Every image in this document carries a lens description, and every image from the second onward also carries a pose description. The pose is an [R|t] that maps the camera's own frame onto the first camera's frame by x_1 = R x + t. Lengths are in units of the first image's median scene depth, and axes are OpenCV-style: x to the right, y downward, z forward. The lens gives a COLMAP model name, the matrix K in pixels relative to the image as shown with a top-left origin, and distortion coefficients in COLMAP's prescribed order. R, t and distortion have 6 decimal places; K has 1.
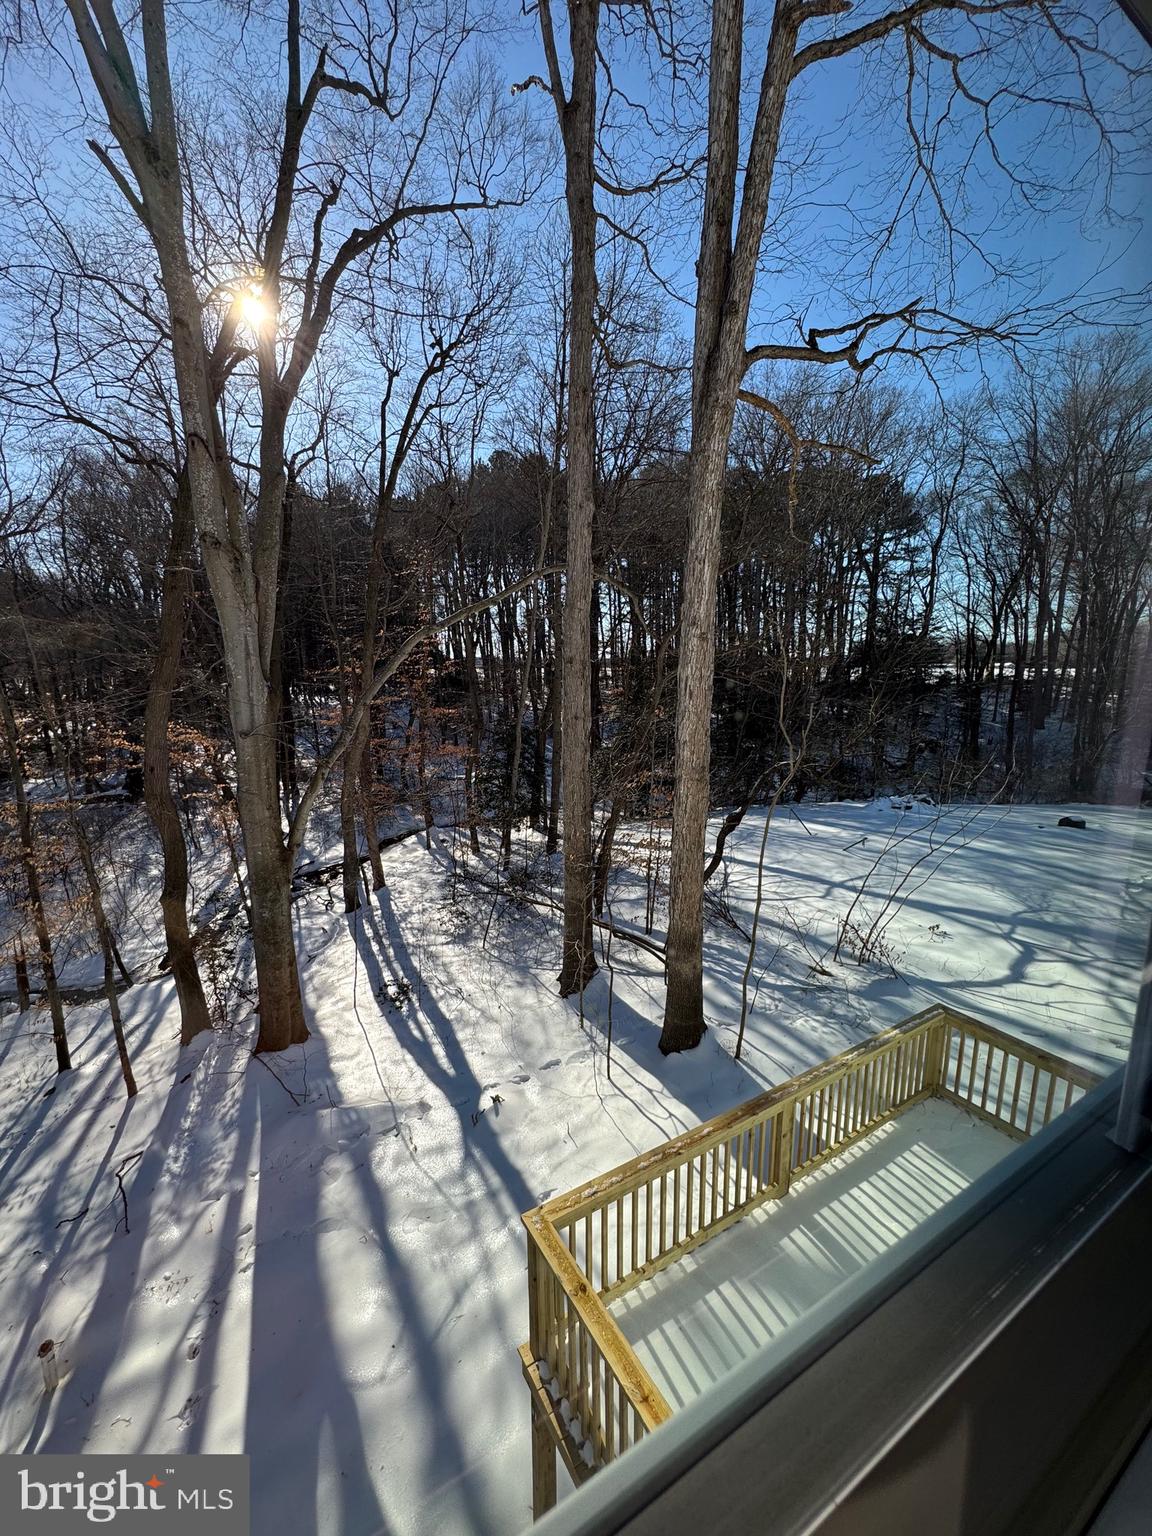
lens RADIAL K [[614.5, 0, 573.3], [0, 614.5, 770.4], [0, 0, 1]] dist [-0.004733, 0.000899]
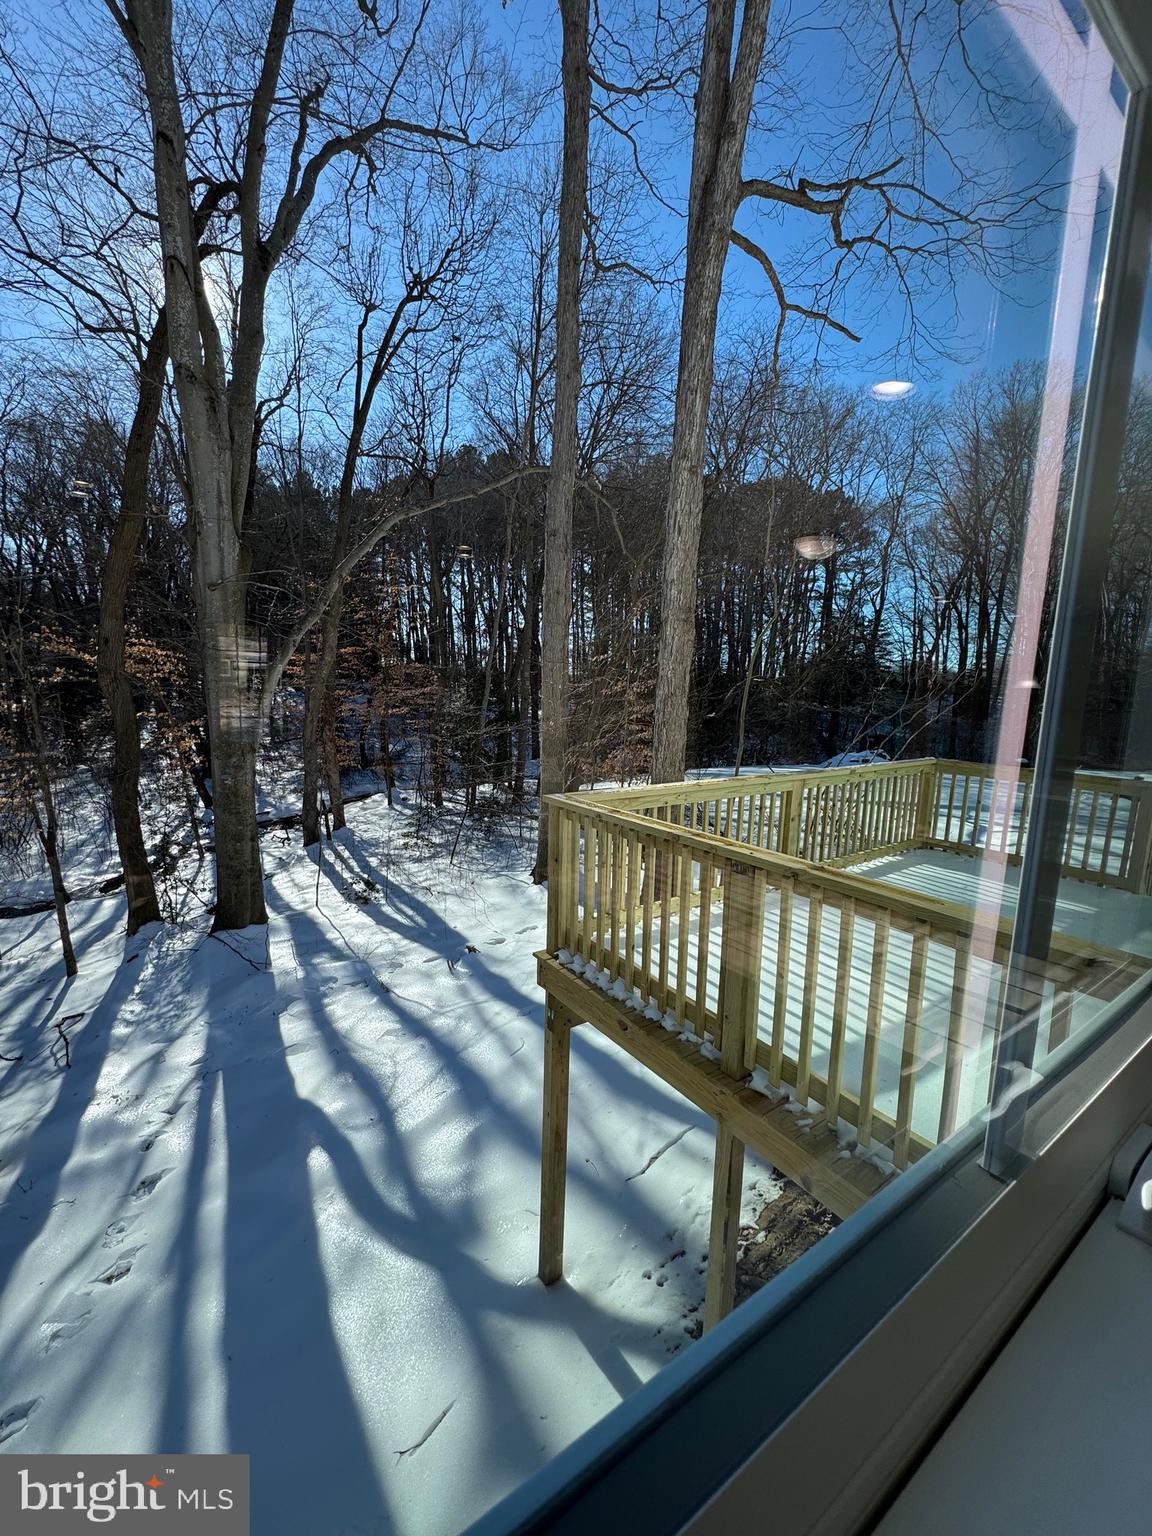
lens RADIAL K [[614.5, 0, 575.7], [0, 614.5, 760.9], [0, 0, 1]] dist [-0.004733, 0.000899]
pose [[0.997243, 0.021844, 0.070915, -0.024620], [-0.020099, 0.999479, -0.025239, 0.165747], [-0.071429, 0.023744, 0.997163, 0.008372]]
